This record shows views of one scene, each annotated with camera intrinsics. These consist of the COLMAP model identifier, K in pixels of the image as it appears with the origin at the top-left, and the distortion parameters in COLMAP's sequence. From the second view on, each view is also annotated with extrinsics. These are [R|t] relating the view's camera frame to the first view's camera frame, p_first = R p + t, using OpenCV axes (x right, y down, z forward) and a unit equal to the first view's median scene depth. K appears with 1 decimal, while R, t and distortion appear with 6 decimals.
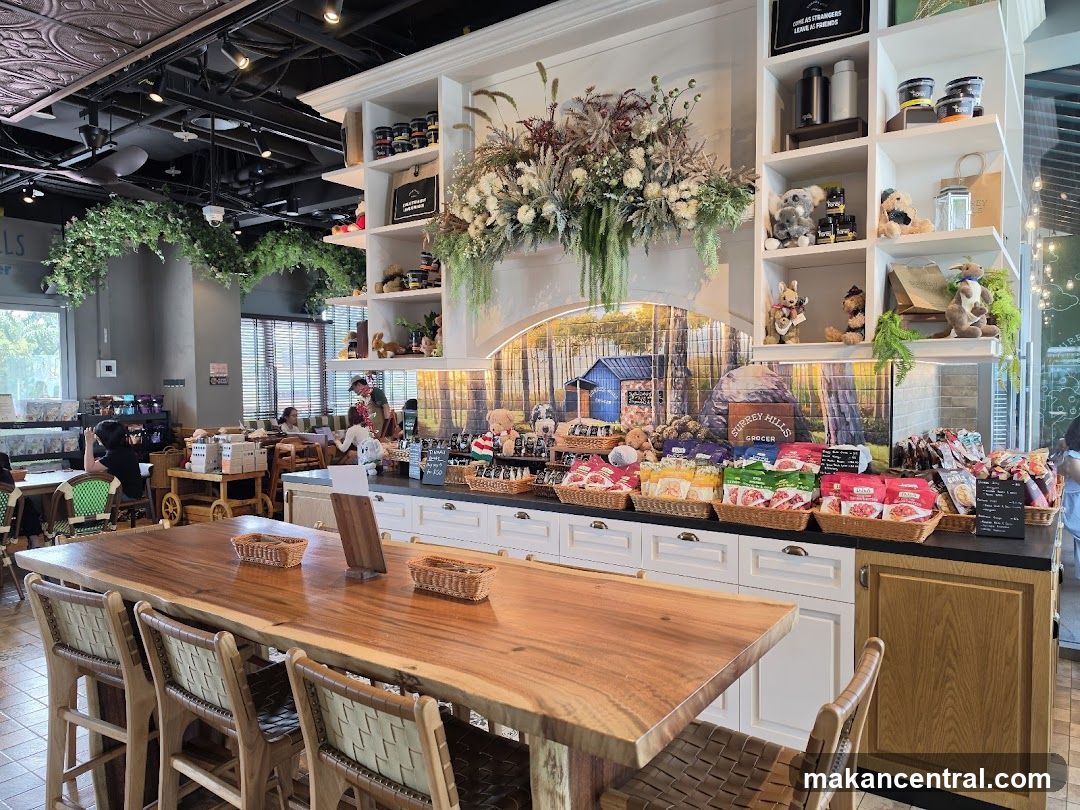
lens RADIAL K [[750.7, 0, 542.3], [0, 750.7, 412.1], [0, 0, 1]] dist [0.062995, -0.023486]
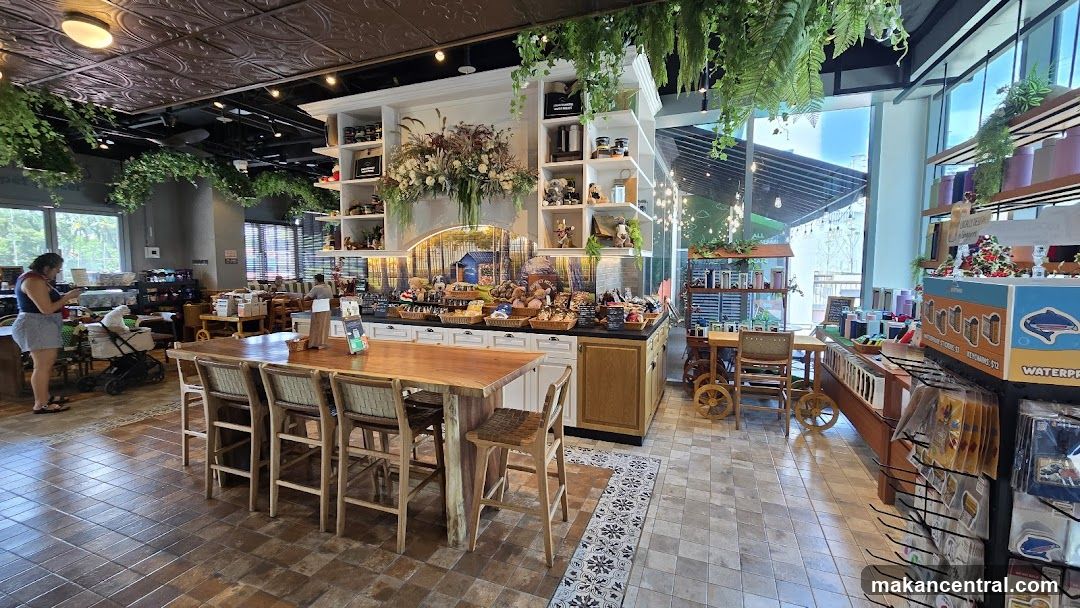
lens RADIAL K [[439.3, 0, 542.9], [0, 439.3, 297.6], [0, 0, 1]] dist [-0.001738, -0.000150]
pose [[0.969352, -0.010049, 0.245470, -0.017902], [0.000676, 0.999268, 0.038241, 0.004751], [-0.245675, -0.036903, 0.968650, -0.193471]]
